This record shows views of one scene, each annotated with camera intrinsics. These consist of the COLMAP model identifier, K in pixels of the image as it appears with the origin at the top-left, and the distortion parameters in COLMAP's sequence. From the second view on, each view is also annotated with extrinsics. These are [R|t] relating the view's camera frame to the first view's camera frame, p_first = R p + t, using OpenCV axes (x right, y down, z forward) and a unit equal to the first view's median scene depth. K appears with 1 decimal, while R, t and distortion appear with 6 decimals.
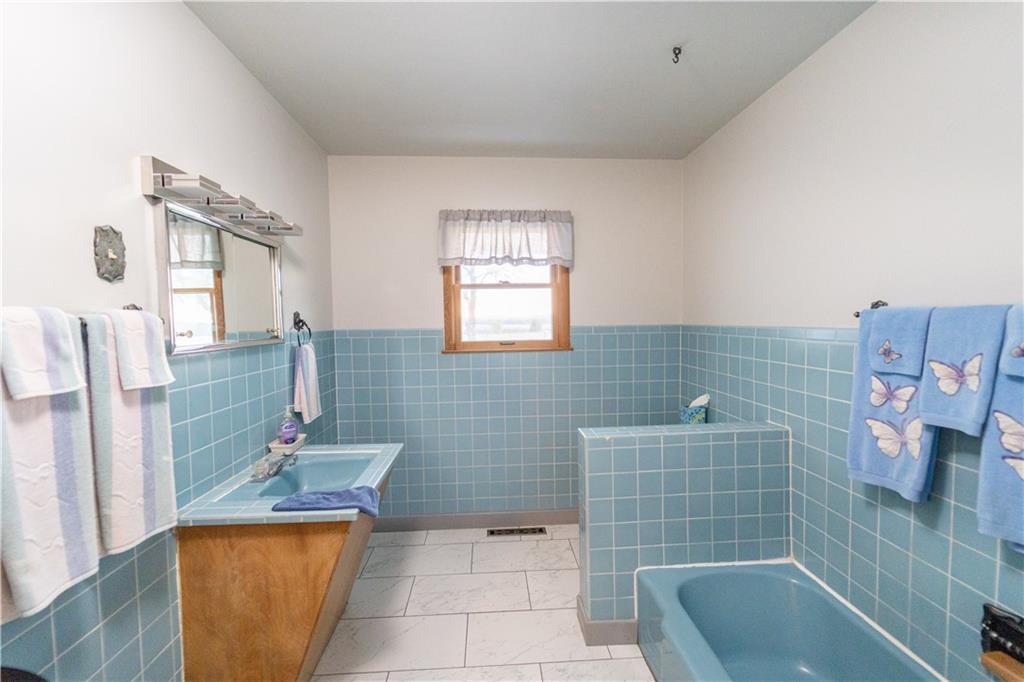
lens RADIAL K [[406.9, 0, 512.0], [0, 406.9, 341.0], [0, 0, 1]] dist [-0.000771, -0.001092]
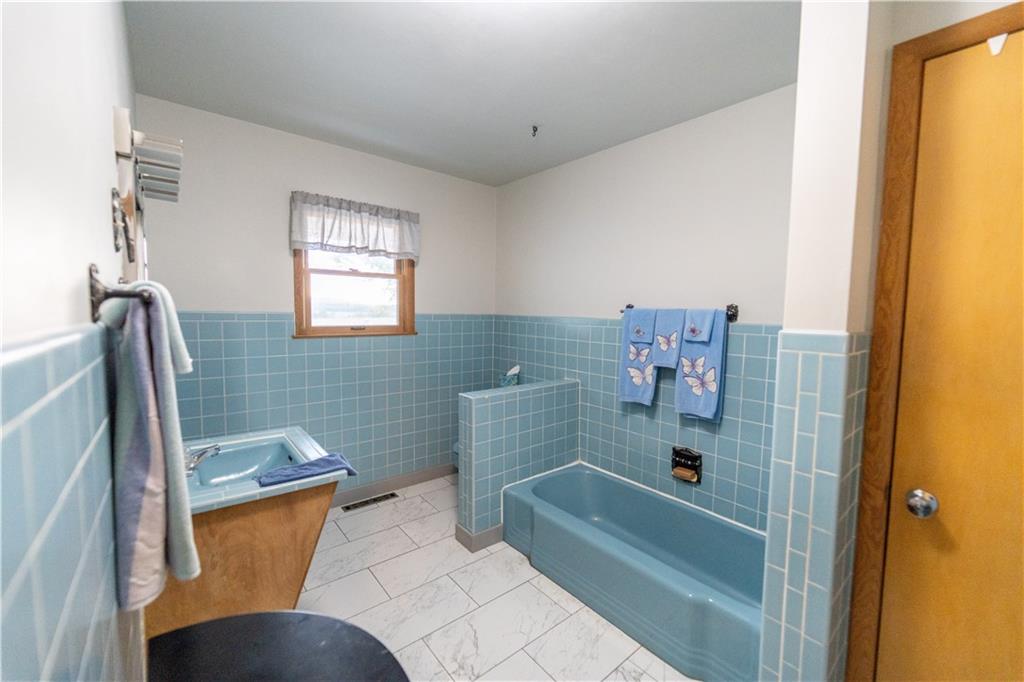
lens RADIAL K [[407.5, 0, 514.1], [0, 407.5, 340.2], [0, 0, 1]] dist [0.000679, -0.000744]
pose [[0.805275, -0.014536, 0.592724, -0.446915], [-0.000998, 0.999665, 0.025871, 0.012240], [-0.592901, -0.021425, 0.804990, -0.132711]]
